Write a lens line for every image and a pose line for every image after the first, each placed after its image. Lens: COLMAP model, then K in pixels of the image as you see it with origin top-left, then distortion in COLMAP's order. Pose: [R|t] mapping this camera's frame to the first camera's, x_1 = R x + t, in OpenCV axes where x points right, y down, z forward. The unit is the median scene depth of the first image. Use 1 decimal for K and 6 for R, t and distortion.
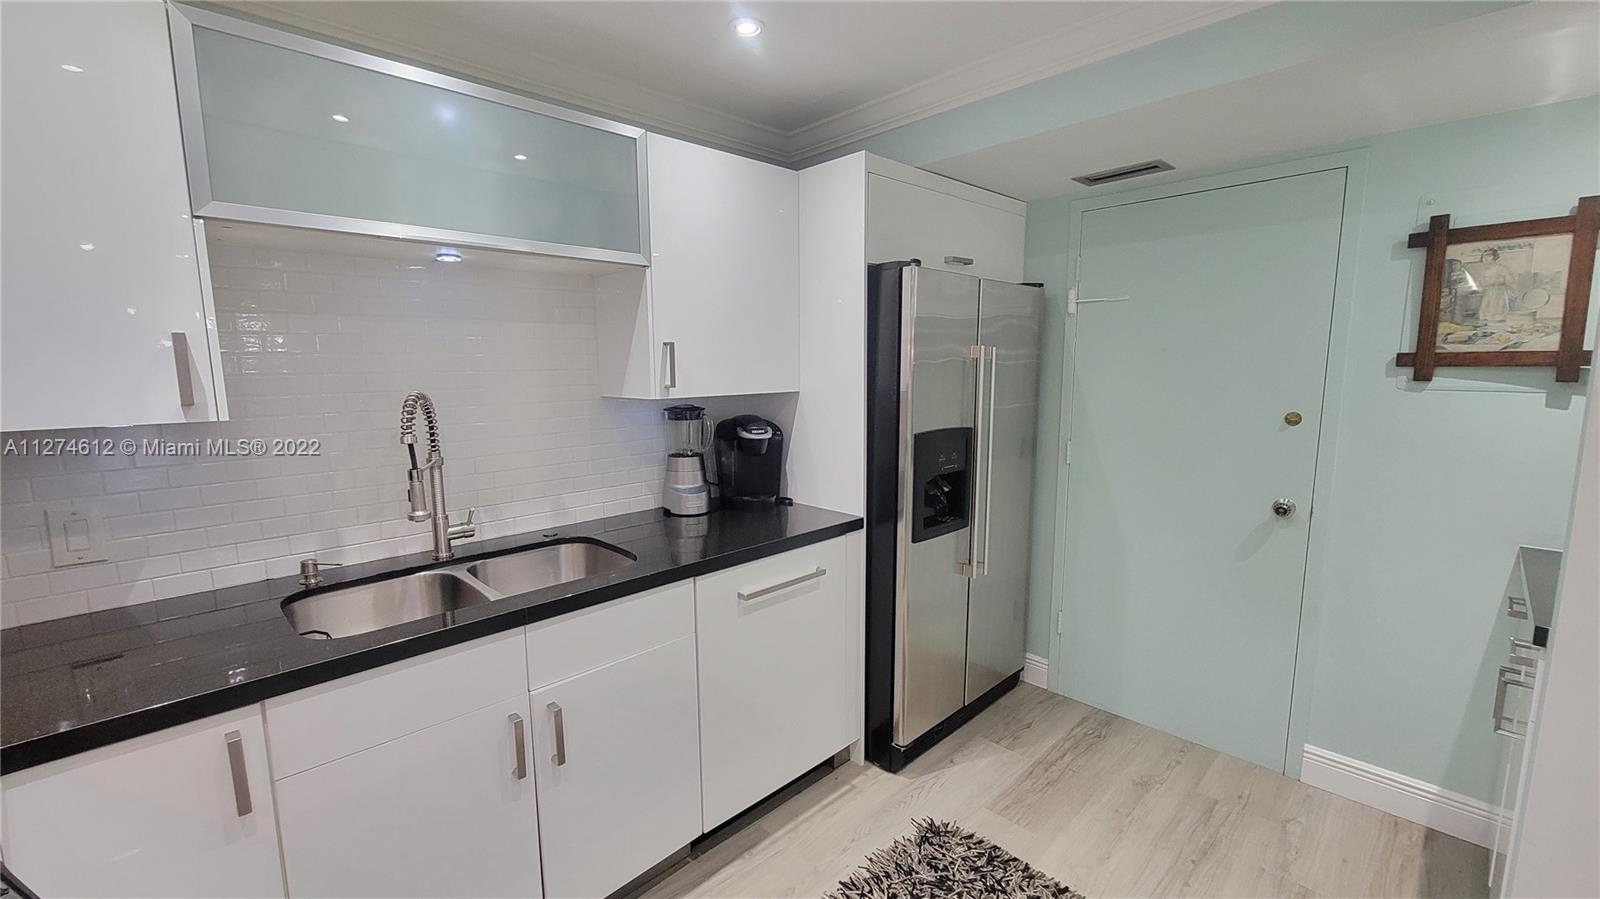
lens RADIAL K [[652.5, 0, 802.3], [0, 652.5, 450.5], [0, 0, 1]] dist [0.001477, 0.000171]
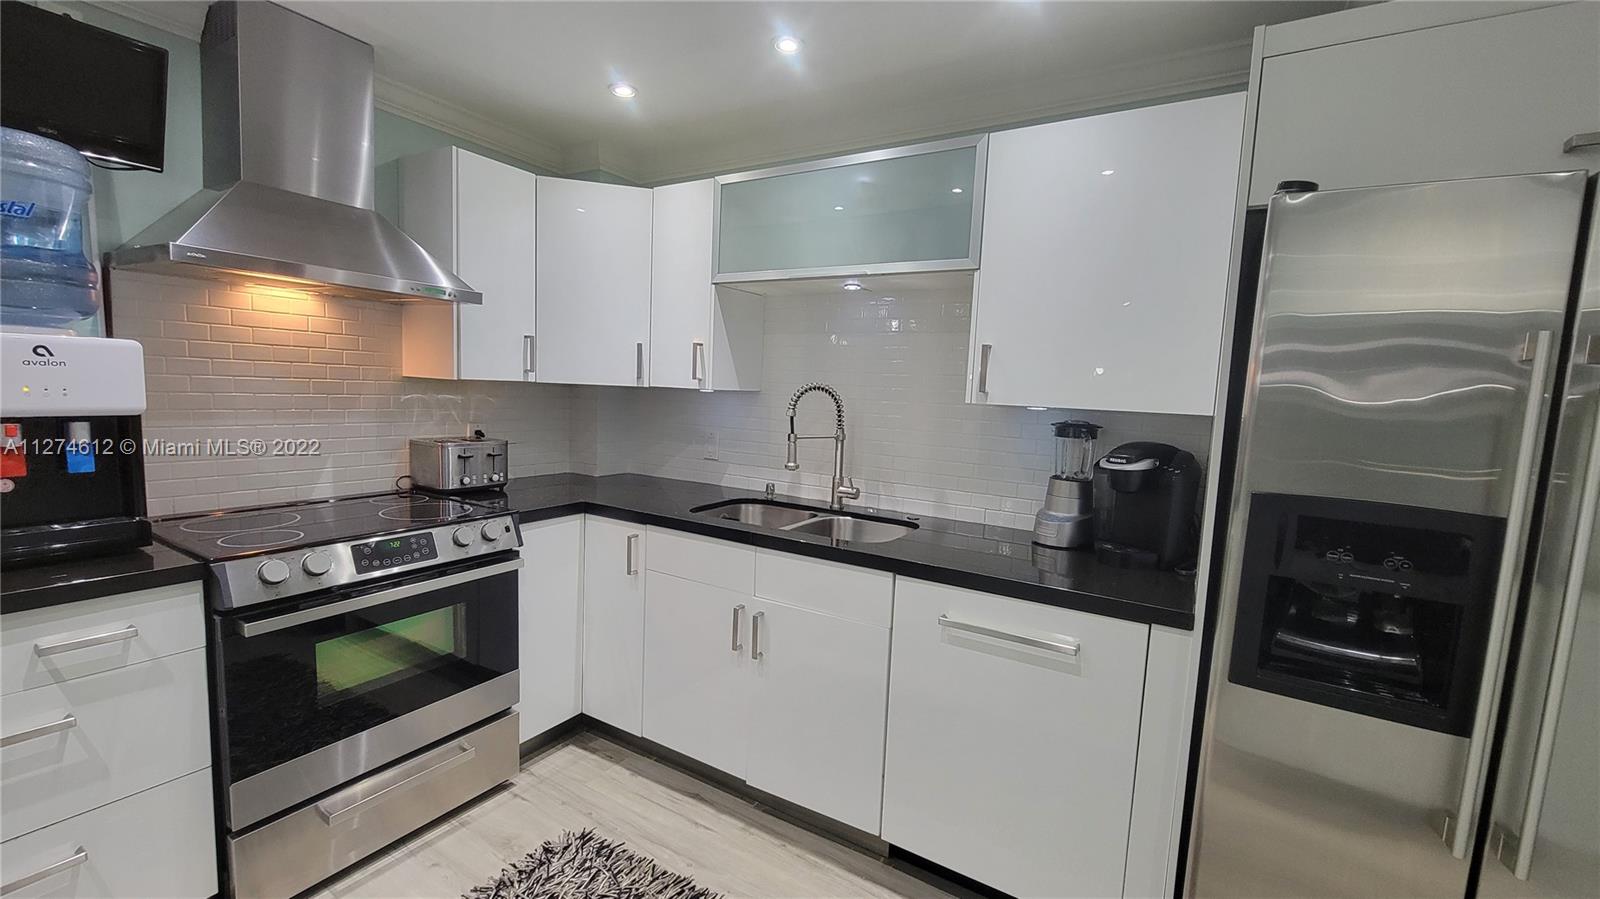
lens RADIAL K [[652.5, 0, 798.5], [0, 652.5, 447.3], [0, 0, 1]] dist [0.001477, 0.000171]
pose [[0.252490, 0.111291, -0.961178, 0.580854], [-0.172022, 0.982702, 0.068595, -0.032145], [0.952185, 0.148025, 0.267267, 0.441566]]
